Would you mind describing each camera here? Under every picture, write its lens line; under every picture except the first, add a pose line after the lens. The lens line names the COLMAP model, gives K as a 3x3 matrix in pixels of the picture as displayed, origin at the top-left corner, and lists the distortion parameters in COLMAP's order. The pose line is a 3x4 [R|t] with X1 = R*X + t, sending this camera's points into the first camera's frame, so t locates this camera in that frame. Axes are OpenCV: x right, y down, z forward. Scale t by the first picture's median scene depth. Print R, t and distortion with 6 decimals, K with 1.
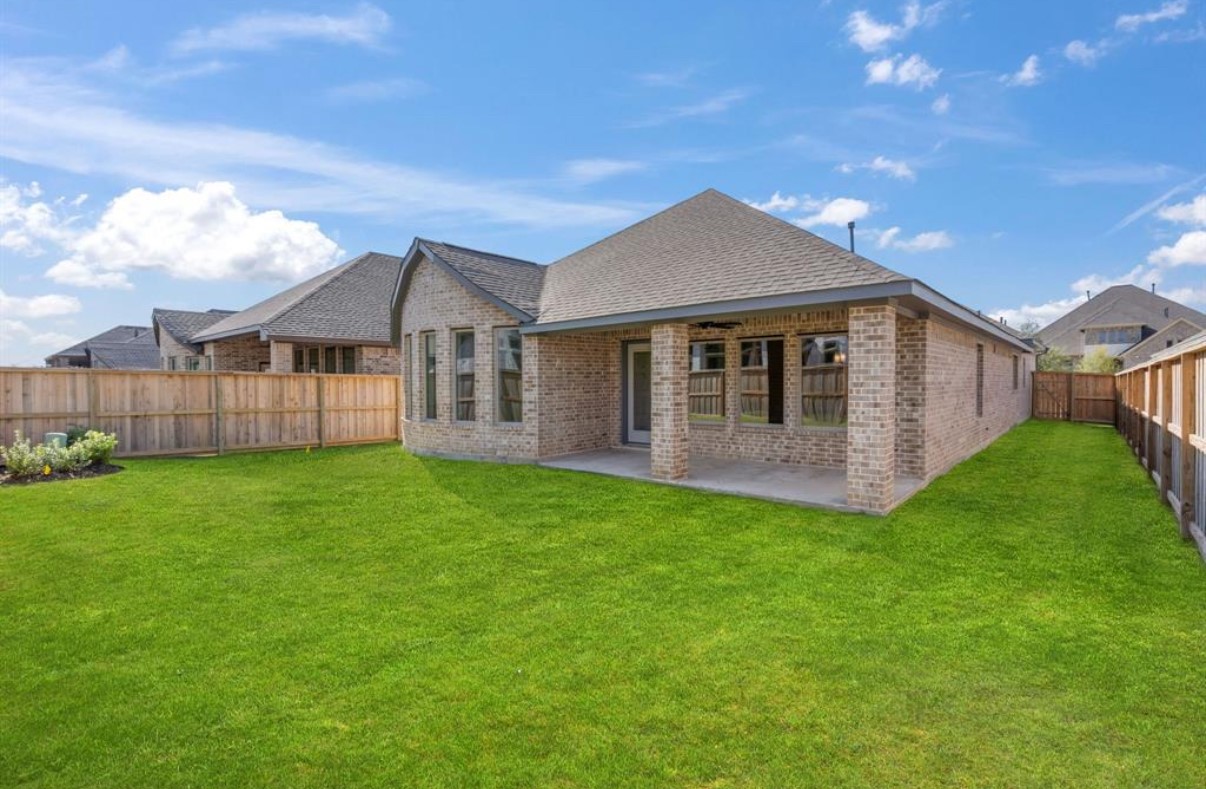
lens RADIAL K [[559.5, 0, 601.3], [0, 559.5, 391.0], [0, 0, 1]] dist [0.001816, -0.000024]
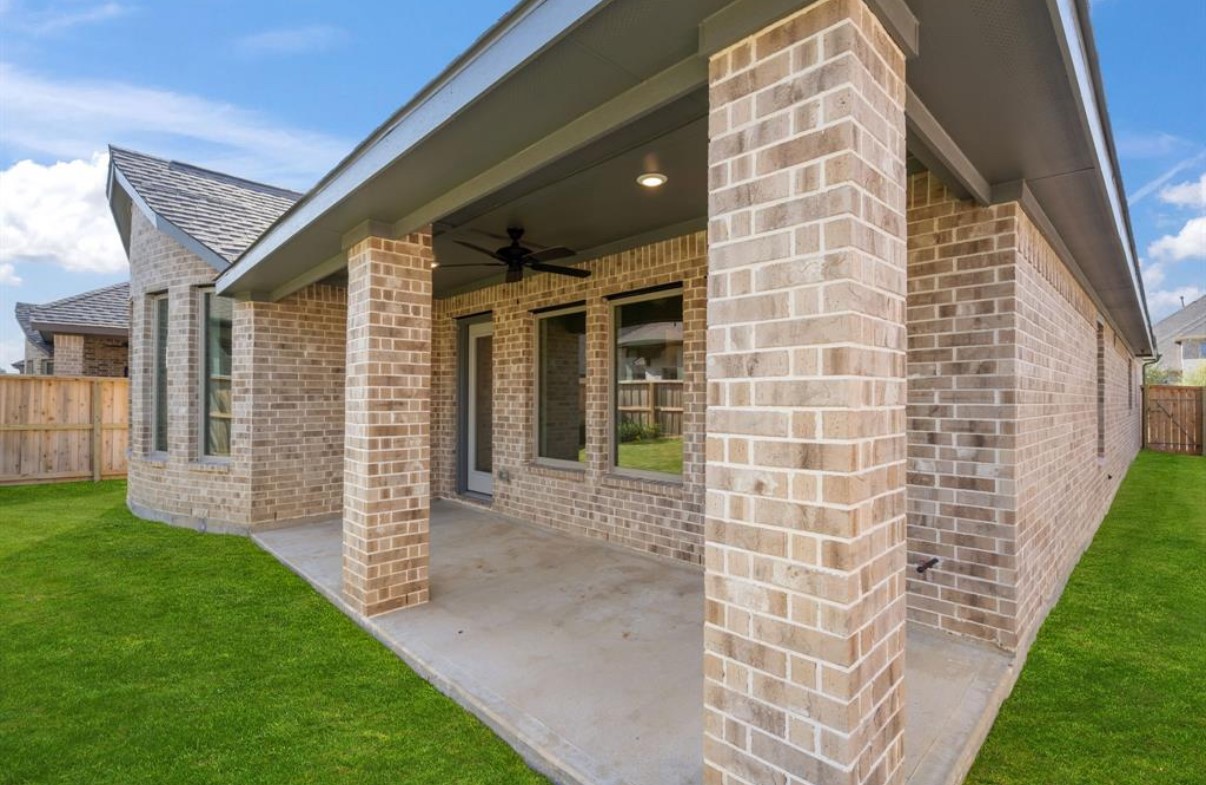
lens RADIAL K [[550.2, 0, 604.0], [0, 550.2, 392.6], [0, 0, 1]] dist [-0.003915, 0.001905]
pose [[0.996960, 0.007484, -0.077559, 0.293726], [-0.009789, 0.999520, -0.029385, 0.005196], [0.077301, 0.030055, 0.996555, 0.535950]]
